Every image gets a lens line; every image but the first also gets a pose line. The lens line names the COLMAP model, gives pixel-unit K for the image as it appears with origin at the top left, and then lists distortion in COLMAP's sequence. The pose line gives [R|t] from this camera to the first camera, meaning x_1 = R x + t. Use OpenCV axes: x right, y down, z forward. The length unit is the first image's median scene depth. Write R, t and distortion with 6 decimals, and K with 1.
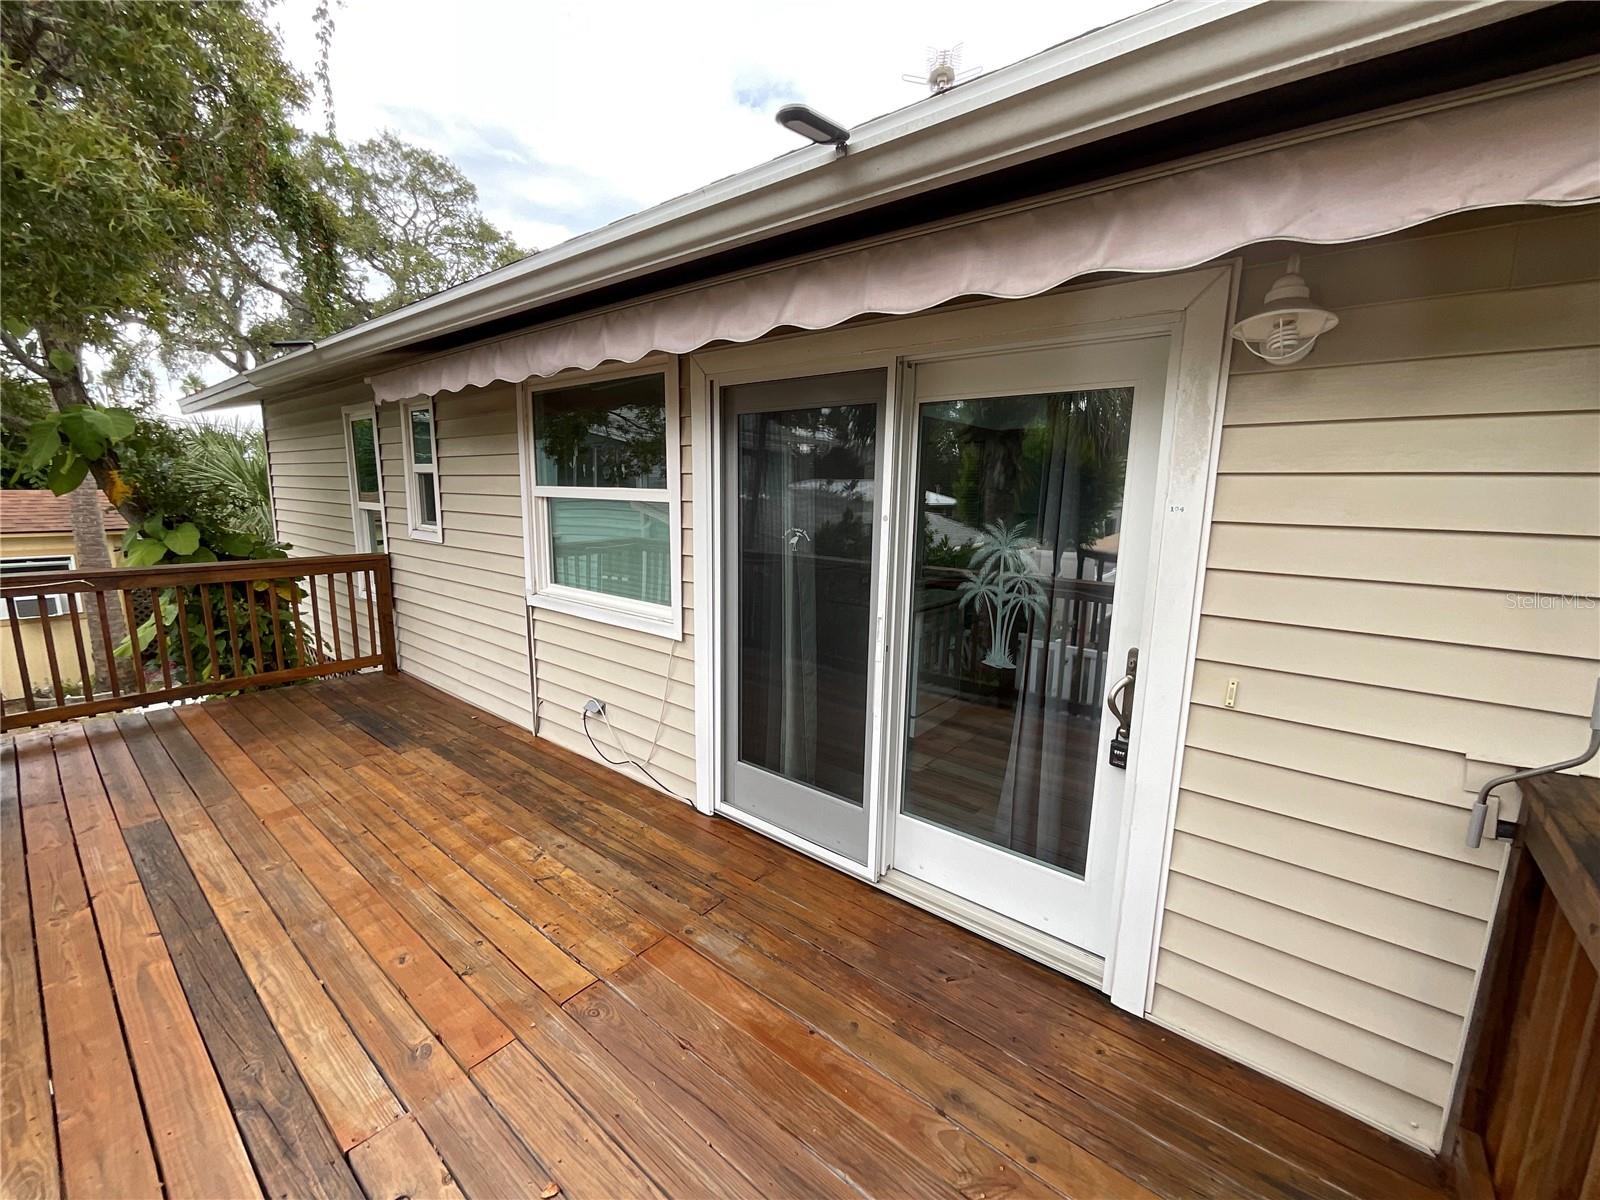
lens RADIAL K [[650.8, 0, 802.5], [0, 650.8, 603.1], [0, 0, 1]] dist [-0.002602, -0.000265]
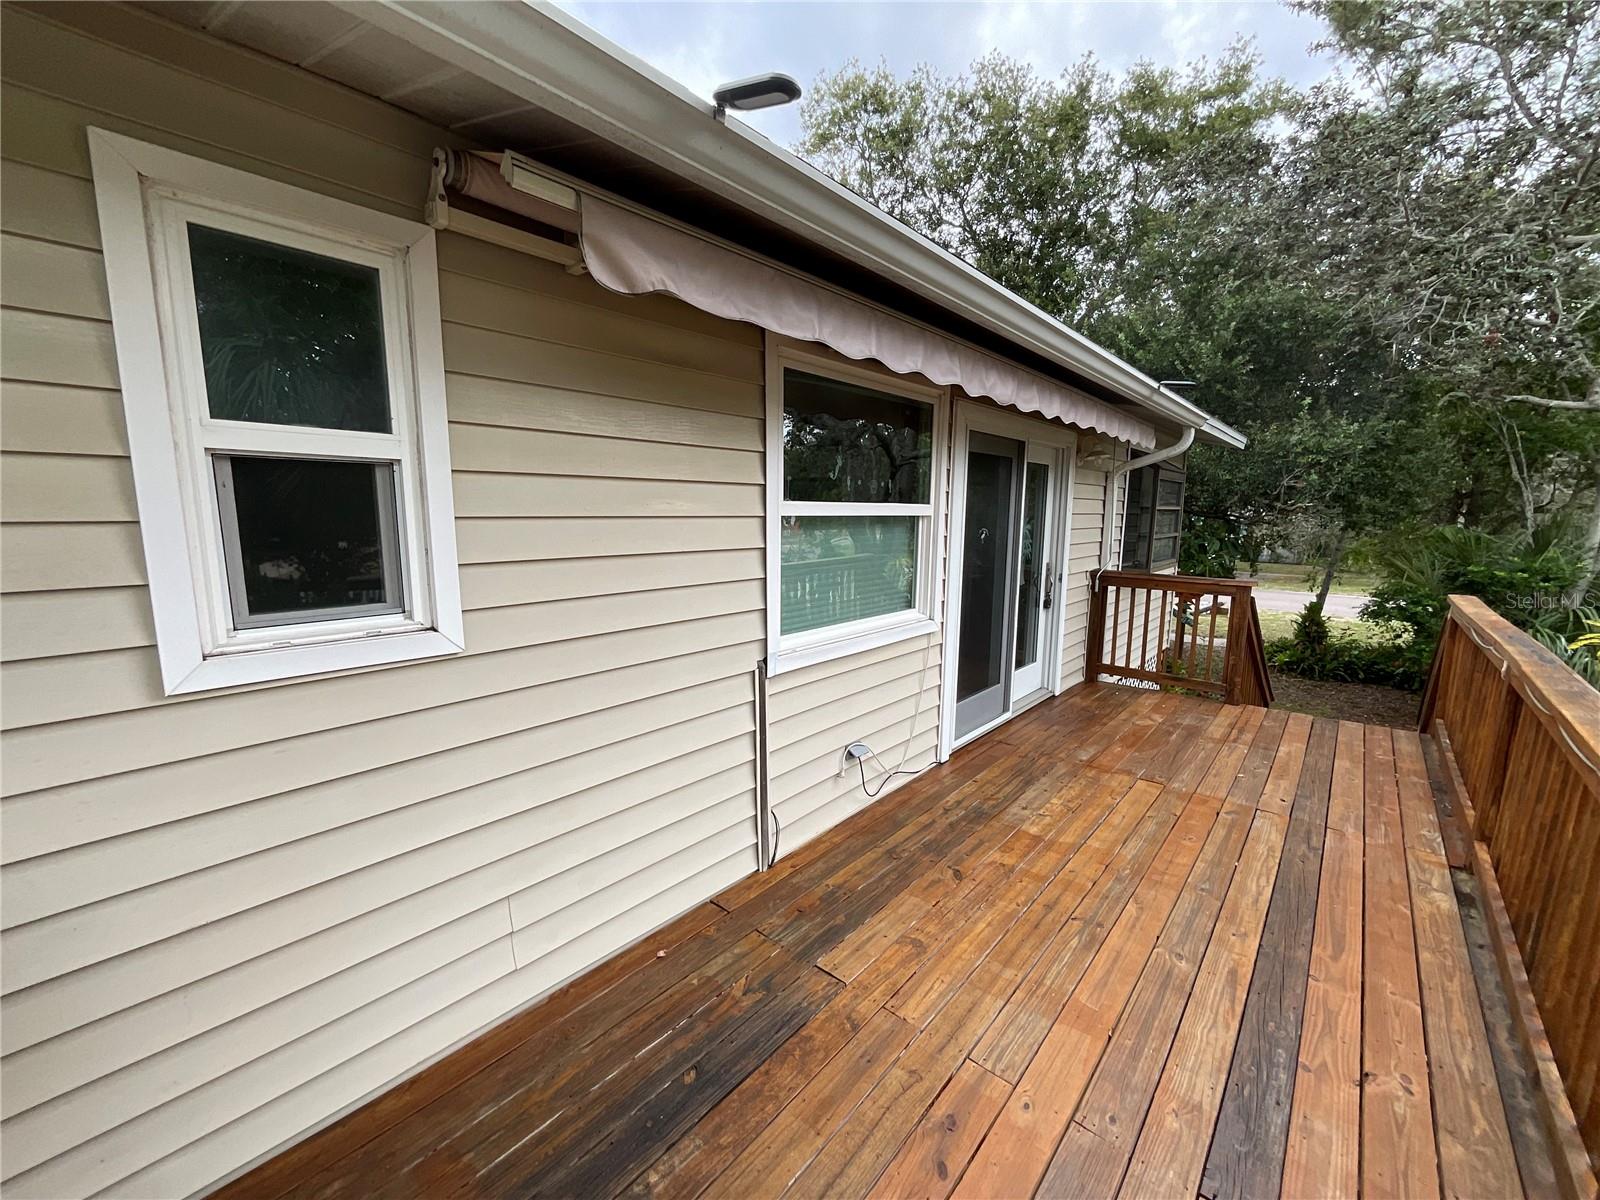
lens RADIAL K [[650.8, 0, 802.7], [0, 650.8, 604.4], [0, 0, 1]] dist [-0.002602, -0.000265]
pose [[0.031607, -0.172739, 0.984460, -1.467456], [0.154691, 0.973930, 0.165924, -0.243941], [-0.987457, 0.147043, 0.057504, 1.257867]]
